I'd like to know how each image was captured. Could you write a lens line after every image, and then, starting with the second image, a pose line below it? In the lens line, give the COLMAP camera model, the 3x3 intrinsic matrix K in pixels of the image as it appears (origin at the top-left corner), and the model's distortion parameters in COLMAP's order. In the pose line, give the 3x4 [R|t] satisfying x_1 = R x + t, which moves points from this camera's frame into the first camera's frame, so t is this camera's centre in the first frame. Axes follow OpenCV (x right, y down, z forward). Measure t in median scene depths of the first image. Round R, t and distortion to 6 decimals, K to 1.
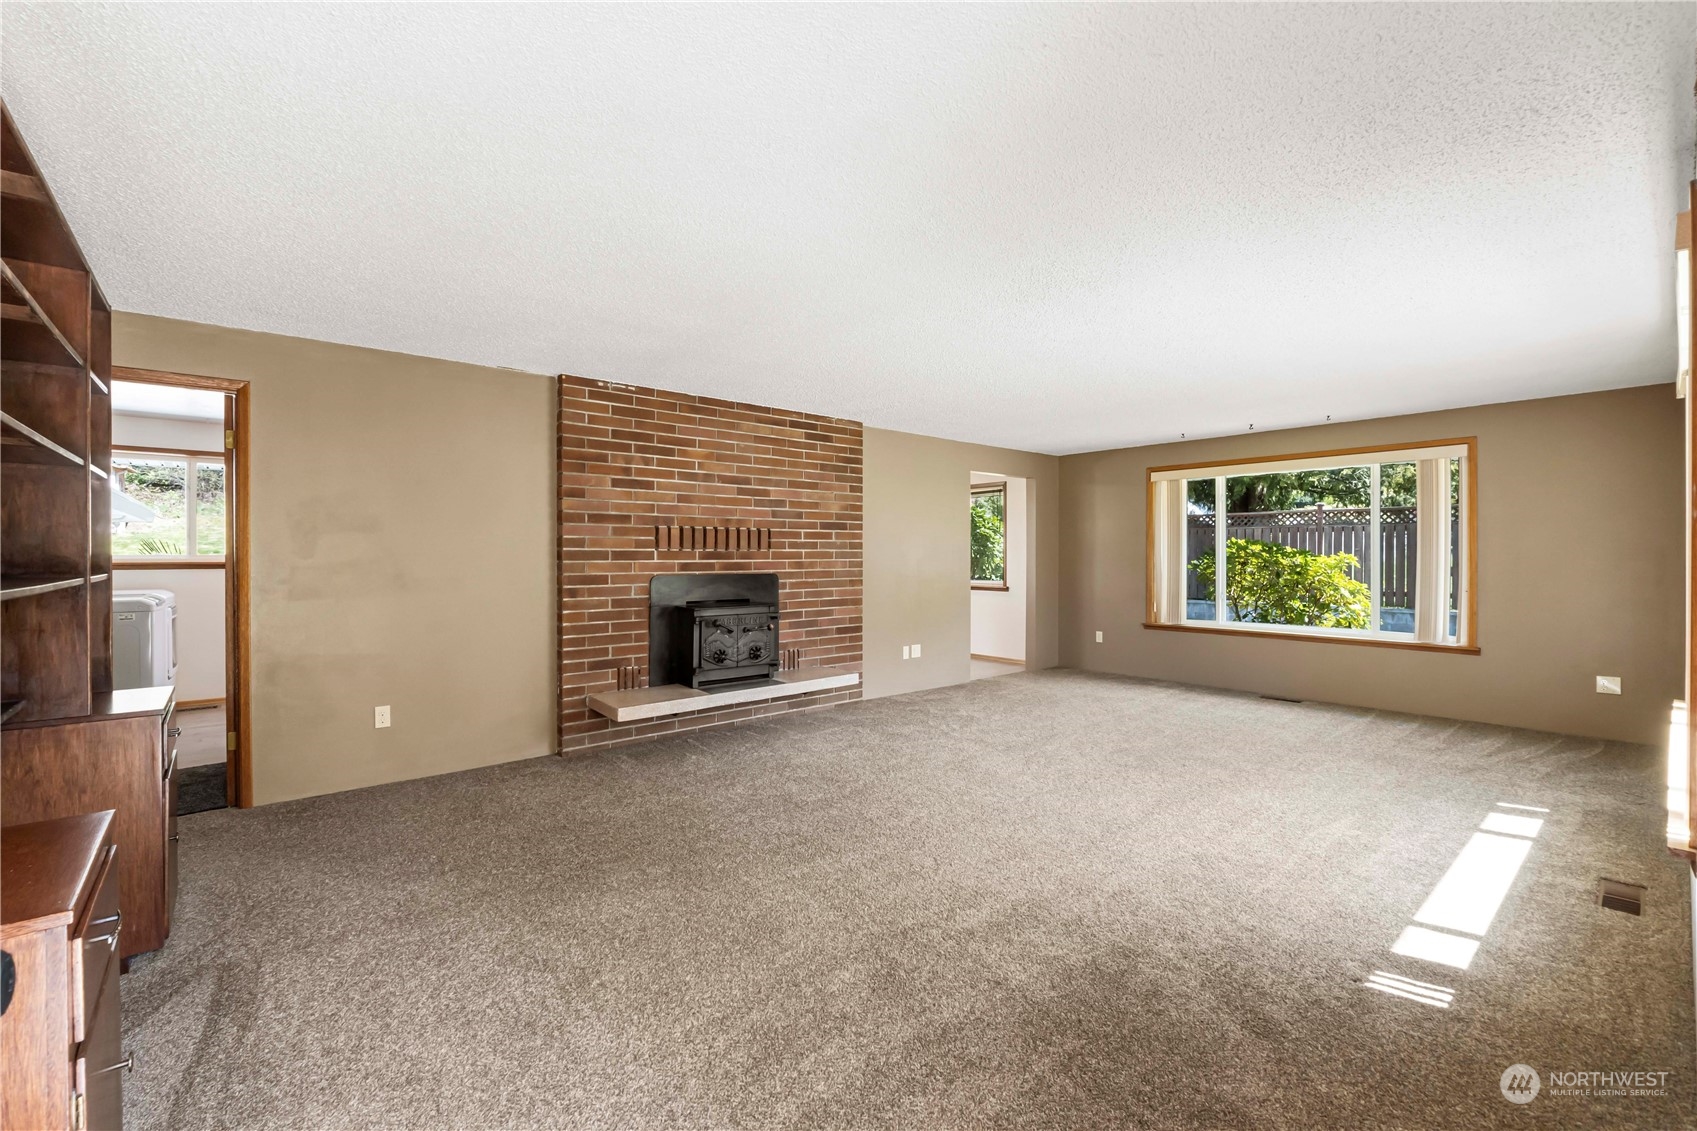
lens RADIAL K [[719.2, 0, 847.9], [0, 719.2, 555.7], [0, 0, 1]] dist [-0.000029, 0.000115]
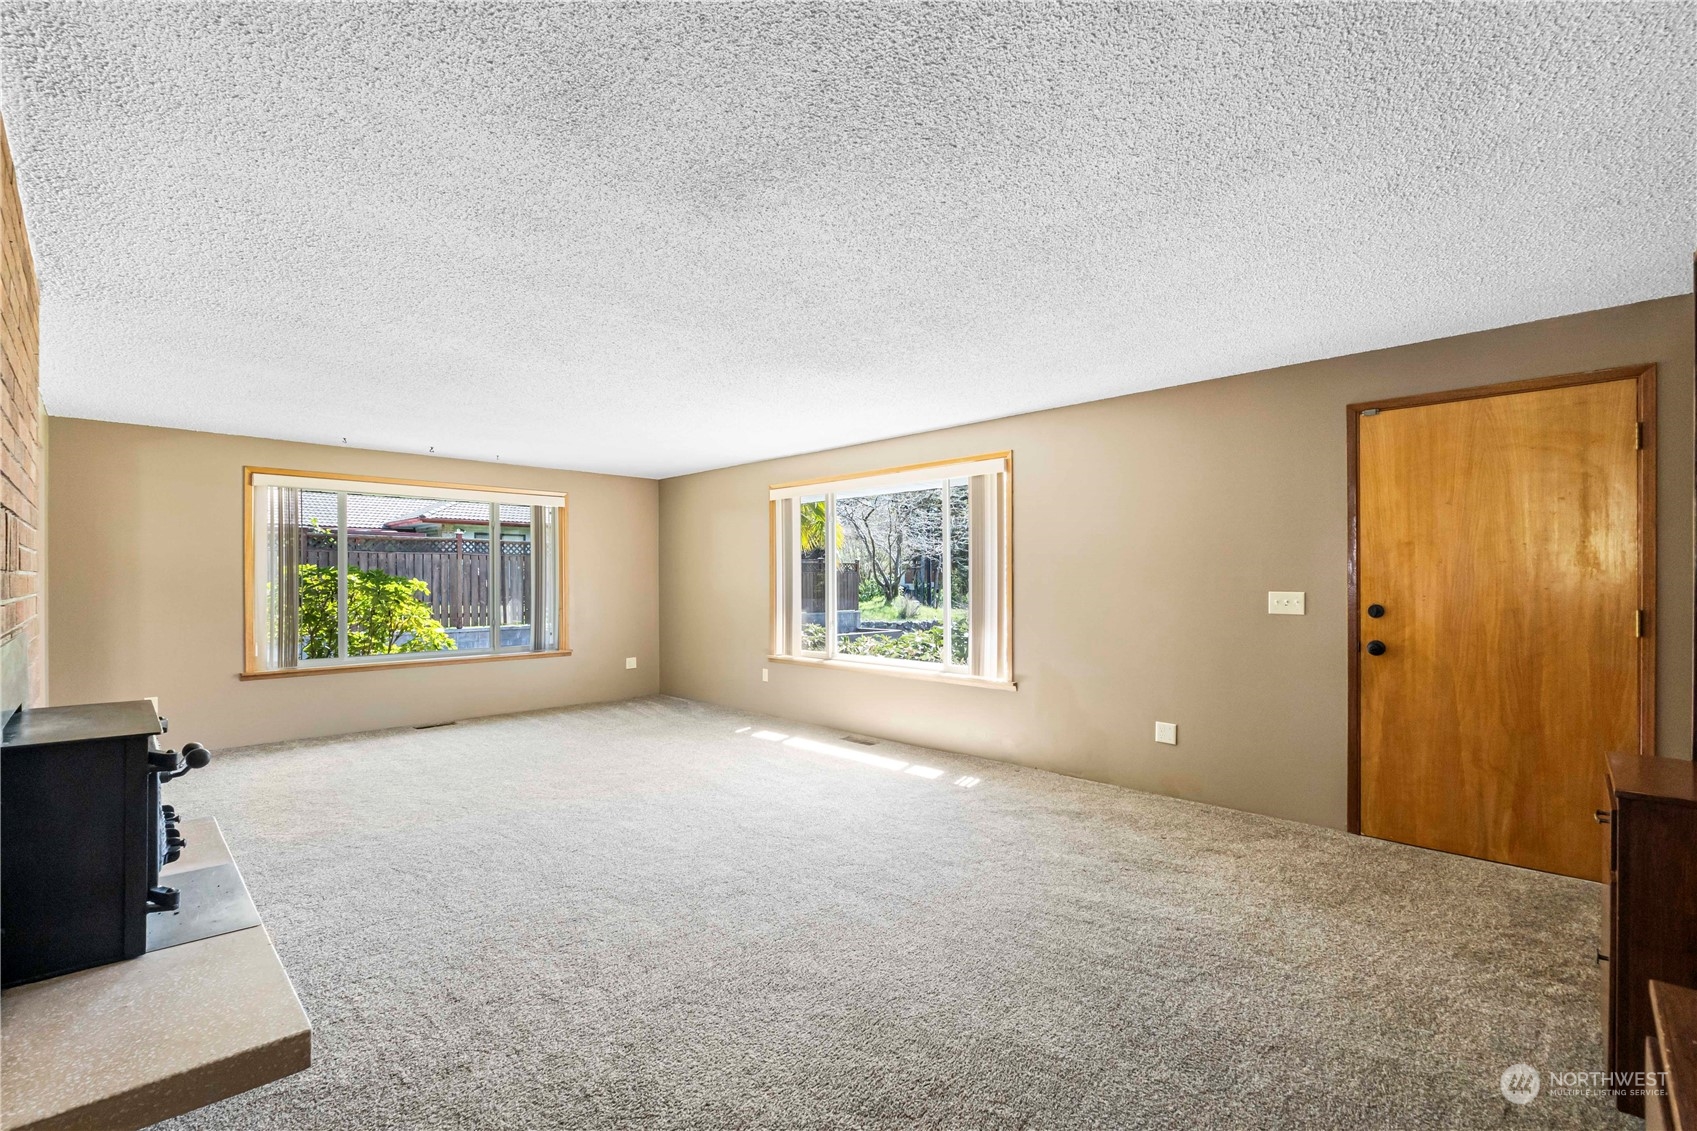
lens RADIAL K [[727.4, 0, 851.0], [0, 727.4, 583.6], [0, 0, 1]] dist [-0.000918, 0.000003]
pose [[-0.090337, -0.000072, 0.995911, -0.521144], [0.003669, 0.999993, 0.000405, 0.003794], [-0.995904, 0.003691, -0.090336, 0.595512]]
